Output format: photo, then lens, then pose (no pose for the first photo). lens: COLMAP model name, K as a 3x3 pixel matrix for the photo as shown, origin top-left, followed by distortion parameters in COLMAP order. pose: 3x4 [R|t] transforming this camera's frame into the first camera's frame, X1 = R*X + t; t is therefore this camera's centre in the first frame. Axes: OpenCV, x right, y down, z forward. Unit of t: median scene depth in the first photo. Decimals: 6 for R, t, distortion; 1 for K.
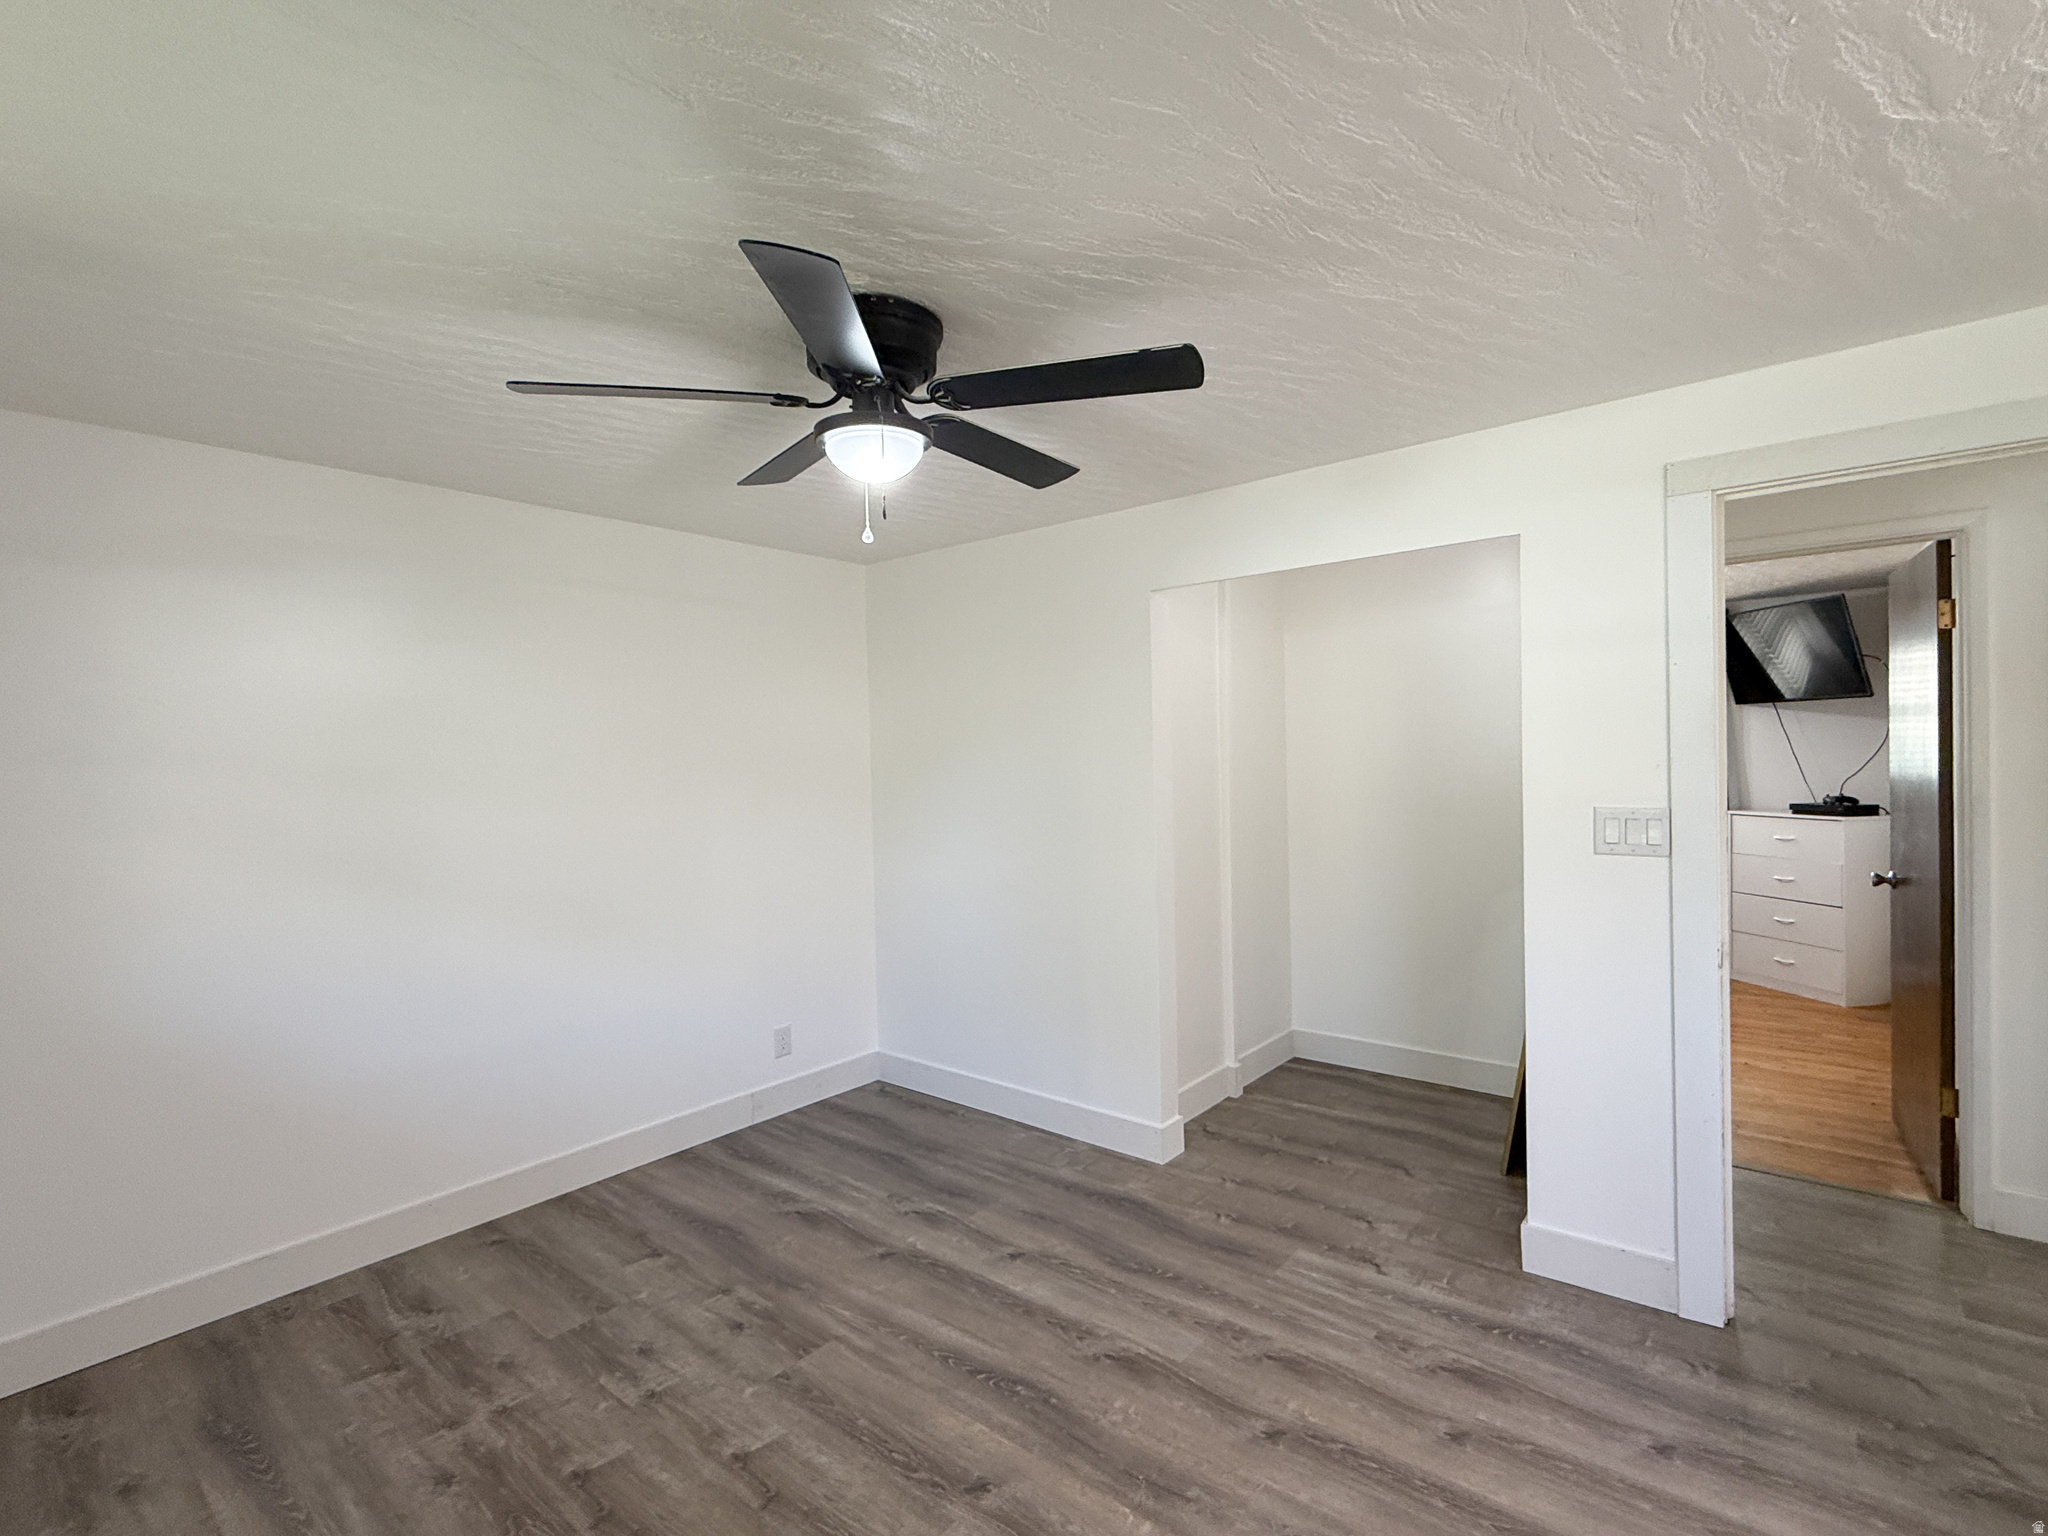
lens RADIAL K [[951.4, 0, 1026.2], [0, 951.4, 761.2], [0, 0, 1]] dist [-0.000944, 0.000496]
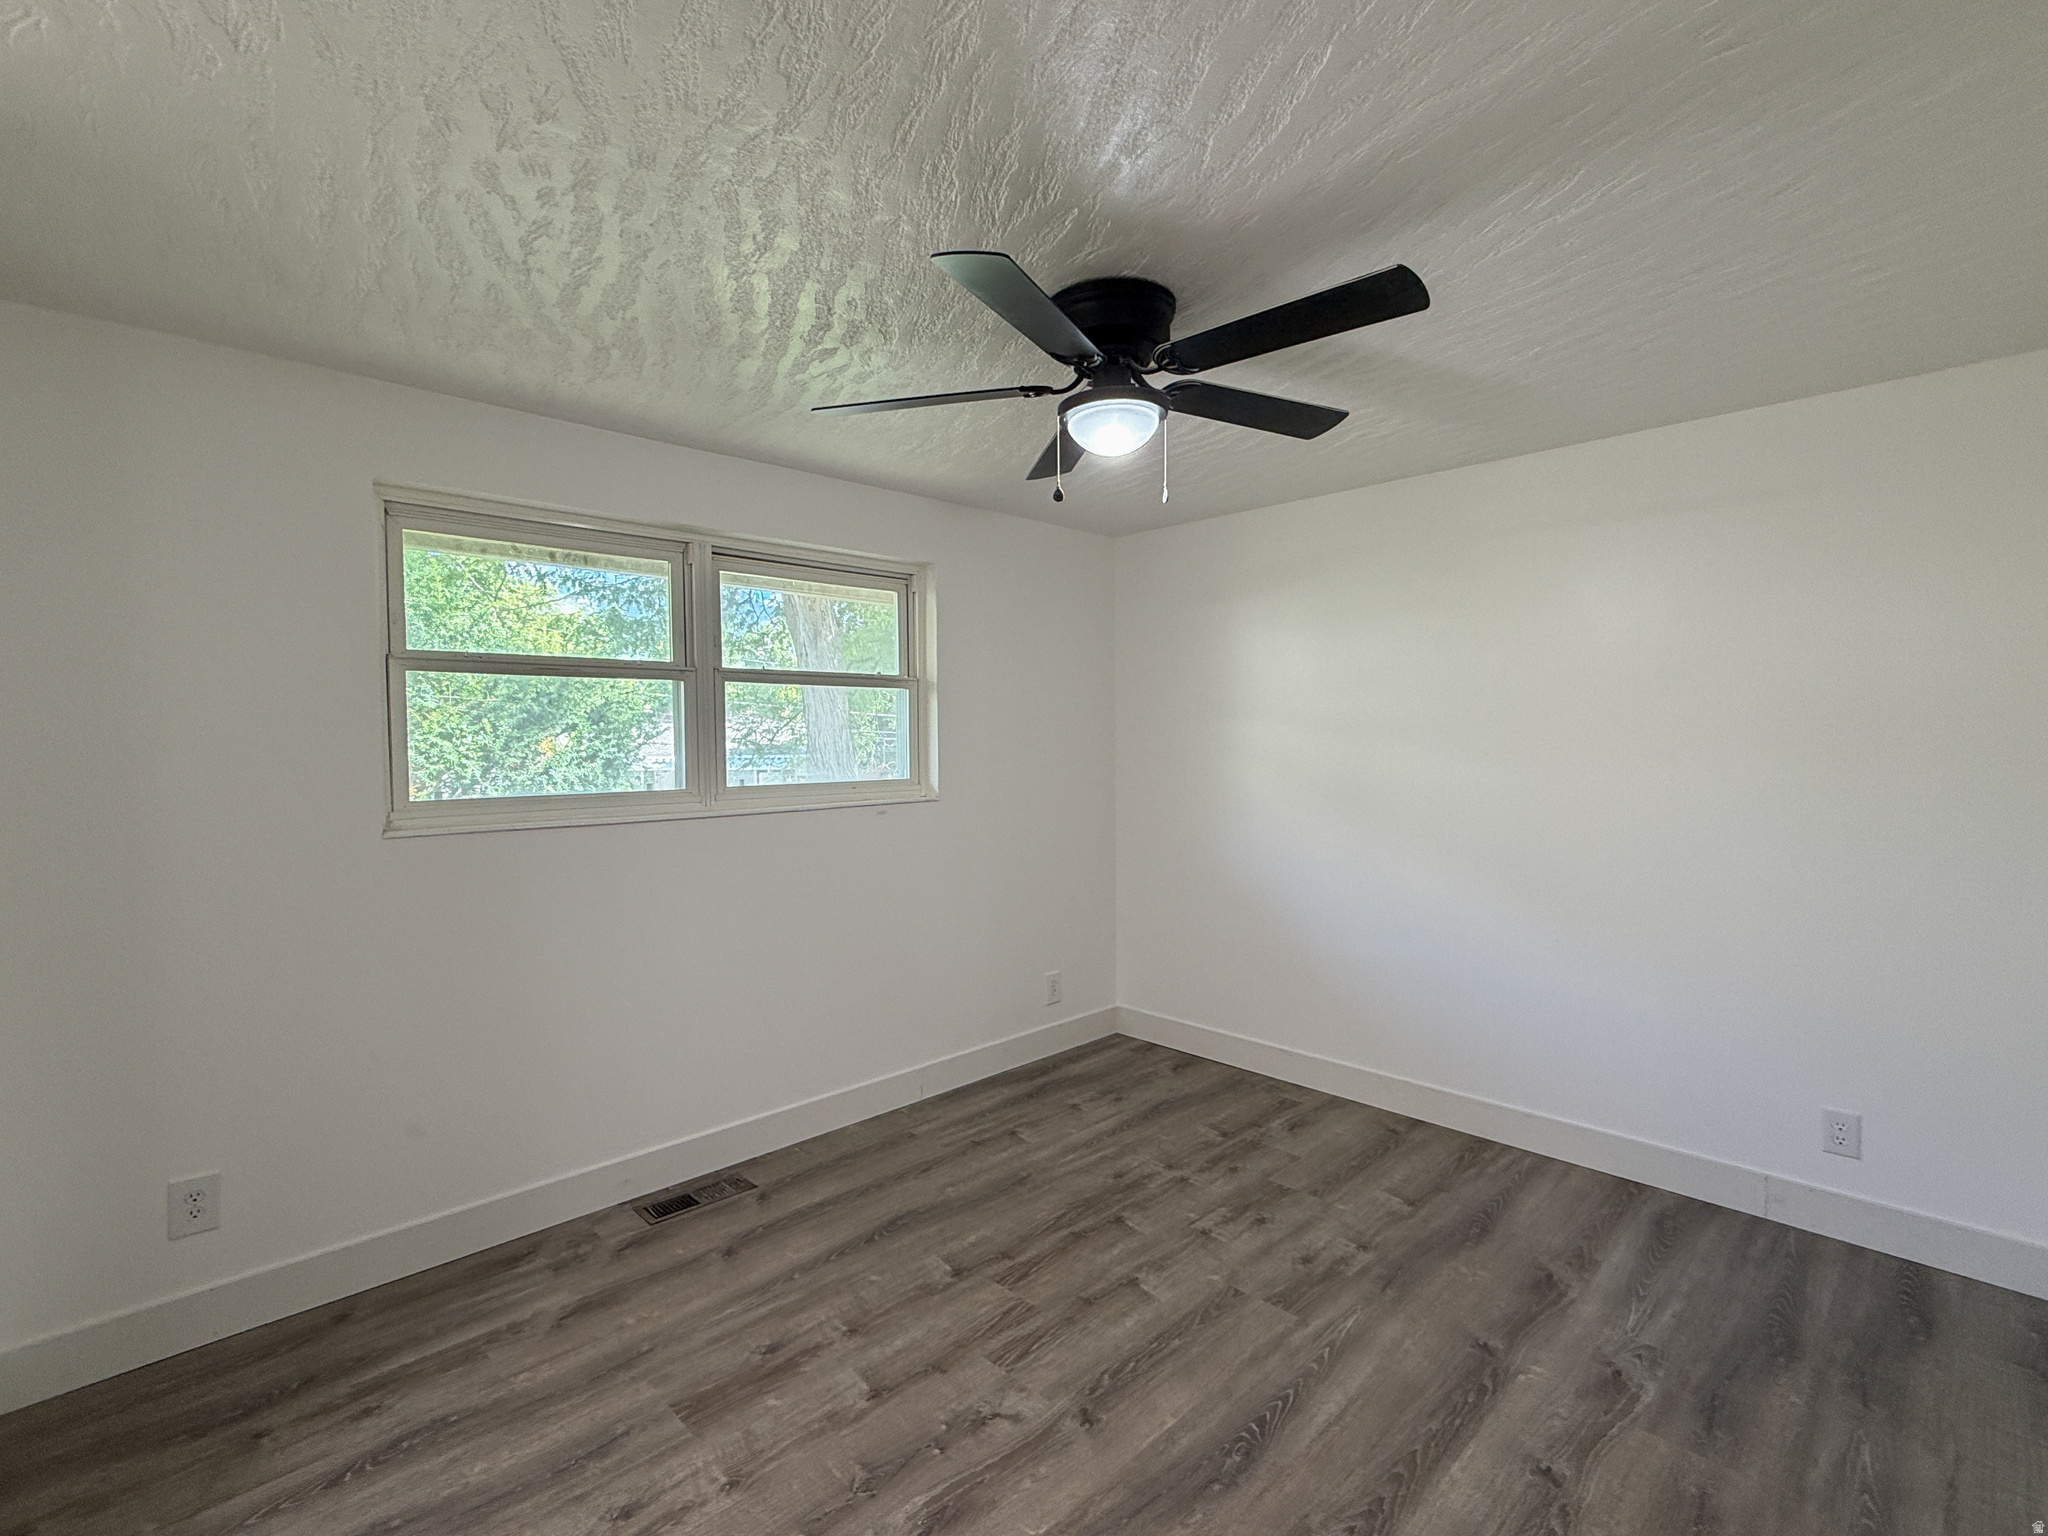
lens RADIAL K [[951.4, 0, 1034.8], [0, 951.4, 775.2], [0, 0, 1]] dist [-0.000944, 0.000496]
pose [[-0.102608, 0.062714, -0.992743, 0.727064], [0.002242, 0.998023, 0.062816, -0.002687], [0.994719, 0.004220, -0.102546, 0.805740]]
